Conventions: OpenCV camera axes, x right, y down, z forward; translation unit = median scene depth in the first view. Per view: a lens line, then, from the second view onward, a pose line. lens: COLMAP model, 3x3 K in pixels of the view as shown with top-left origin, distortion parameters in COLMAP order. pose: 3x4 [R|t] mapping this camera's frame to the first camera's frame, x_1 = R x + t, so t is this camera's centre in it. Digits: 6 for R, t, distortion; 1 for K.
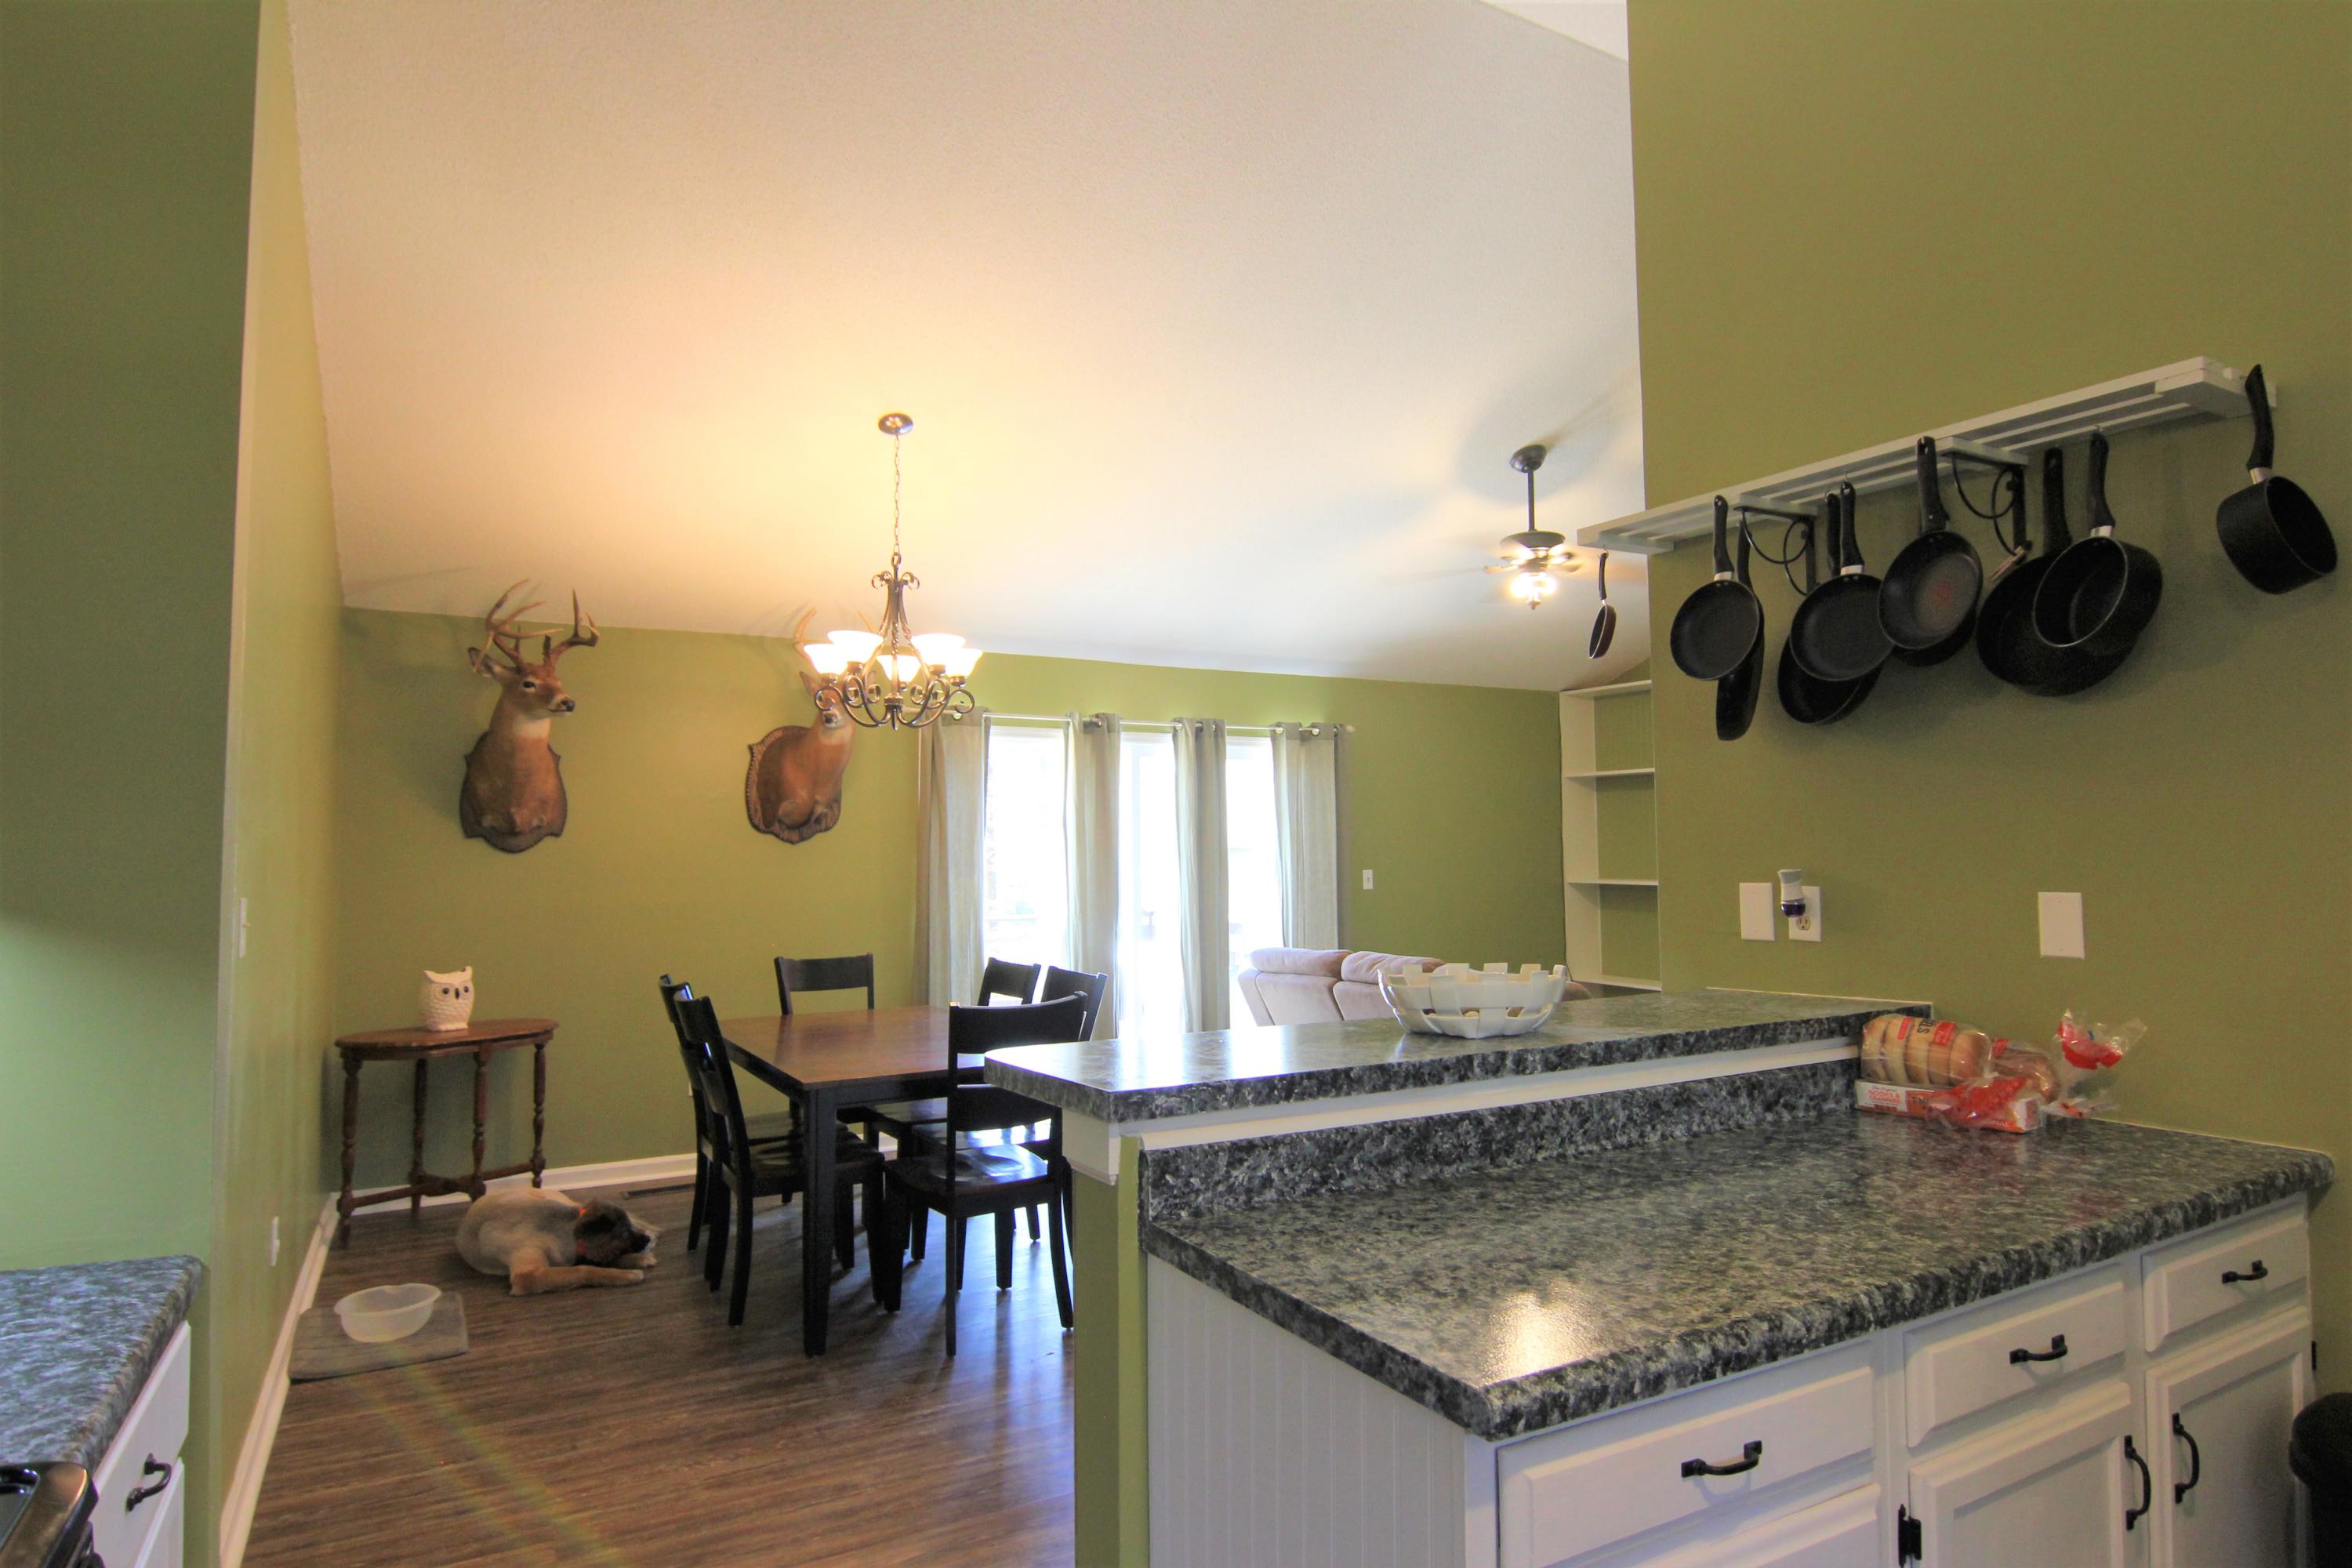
lens RADIAL K [[1305.3, 0, 1176.0], [0, 1305.3, 784.0], [0, 0, 1]] dist [0.002551, -0.018497]
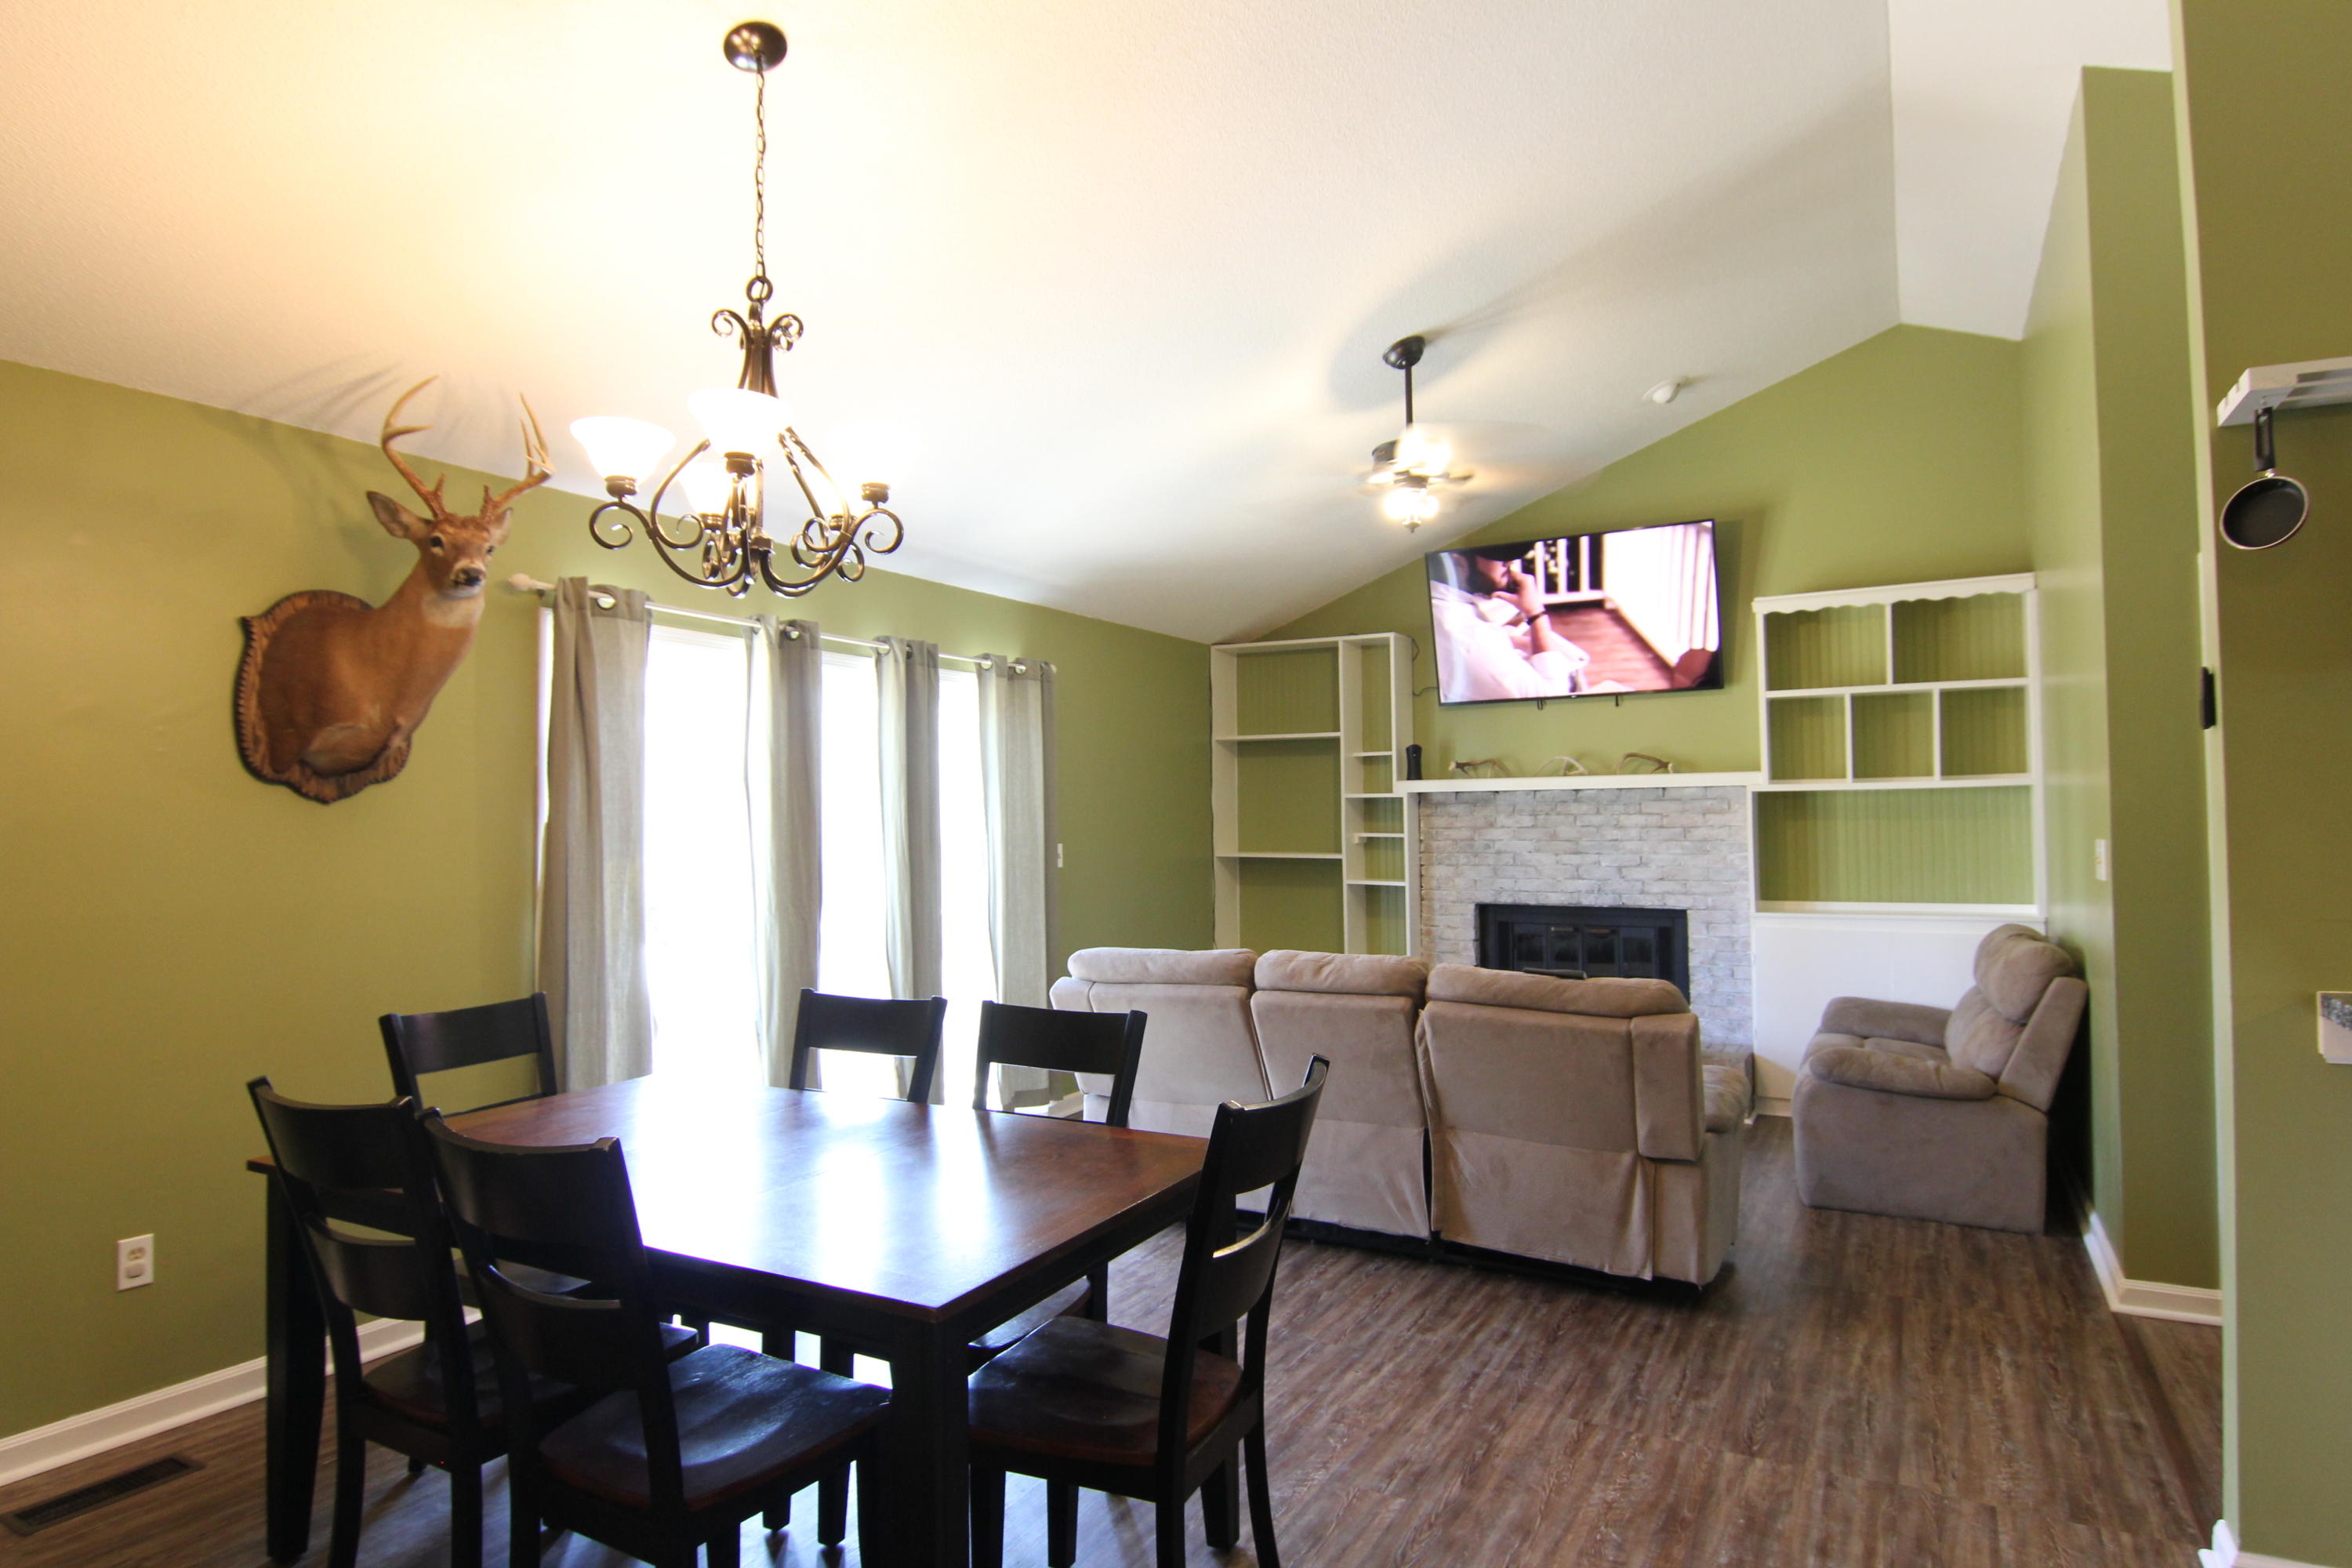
lens RADIAL K [[1305.3, 0, 1176.0], [0, 1305.3, 784.0], [0, 0, 1]] dist [0.002551, -0.018497]
pose [[0.852571, 0.017745, 0.522309, -0.256717], [-0.028685, 0.999506, 0.012865, 0.018786], [-0.521823, -0.025950, 0.852659, 0.317878]]
